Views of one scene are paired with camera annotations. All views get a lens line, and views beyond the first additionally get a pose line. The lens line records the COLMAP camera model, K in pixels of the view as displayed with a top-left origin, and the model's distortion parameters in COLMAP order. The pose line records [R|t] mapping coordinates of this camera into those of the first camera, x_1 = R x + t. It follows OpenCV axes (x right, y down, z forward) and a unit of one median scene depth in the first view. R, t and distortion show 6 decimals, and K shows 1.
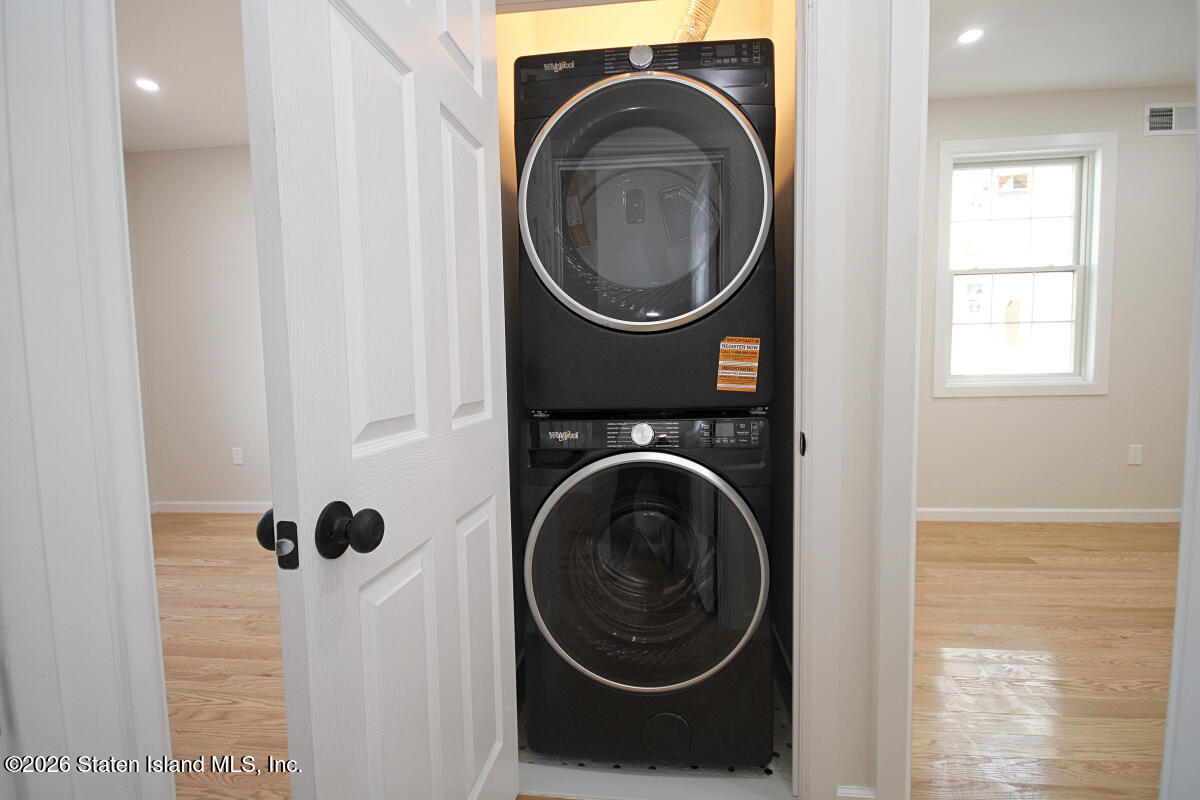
lens RADIAL K [[575.5, 0, 593.0], [0, 575.5, 402.5], [0, 0, 1]] dist [0.028132, -0.019086]
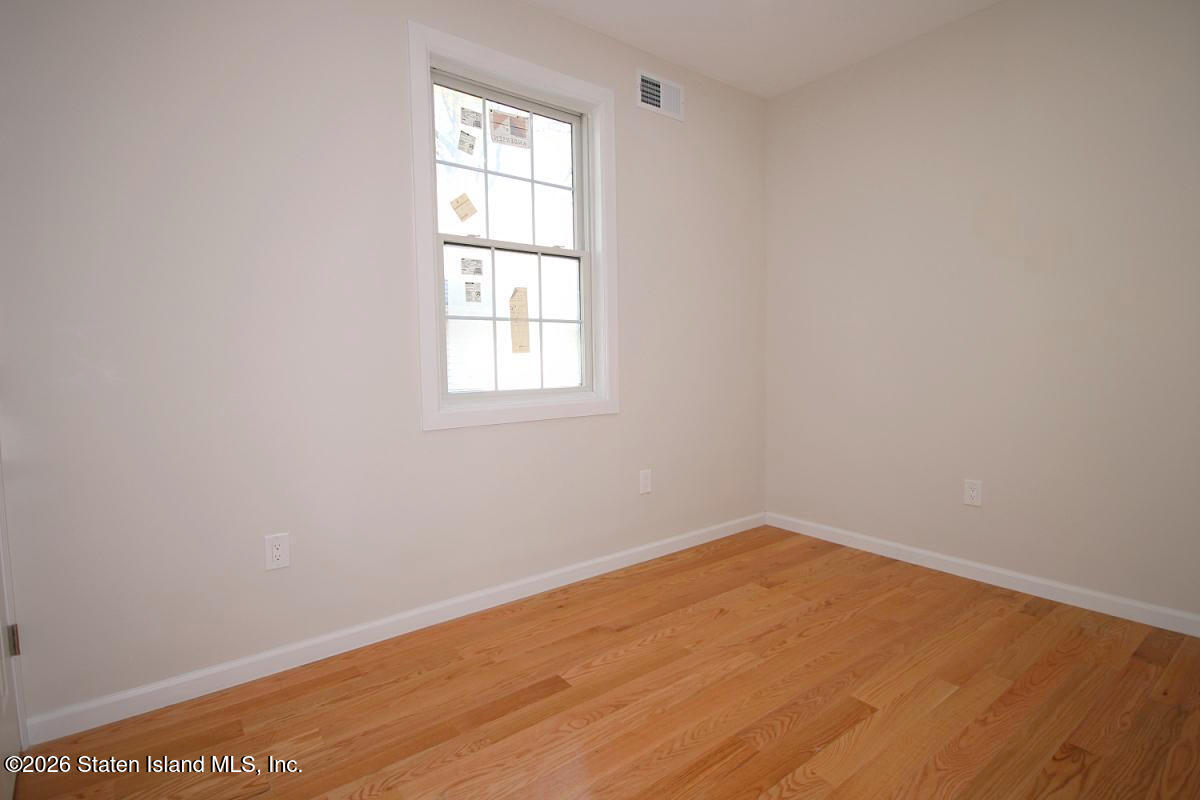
lens RADIAL K [[569.9, 0, 600.0], [0, 569.9, 400.0], [0, 0, 1]] dist [0.005428, 0.000278]
pose [[0.725575, -0.037940, 0.687097, 0.726741], [0.052203, 0.998636, 0.000016, -0.078319], [-0.686161, 0.035857, 0.726566, 1.006039]]
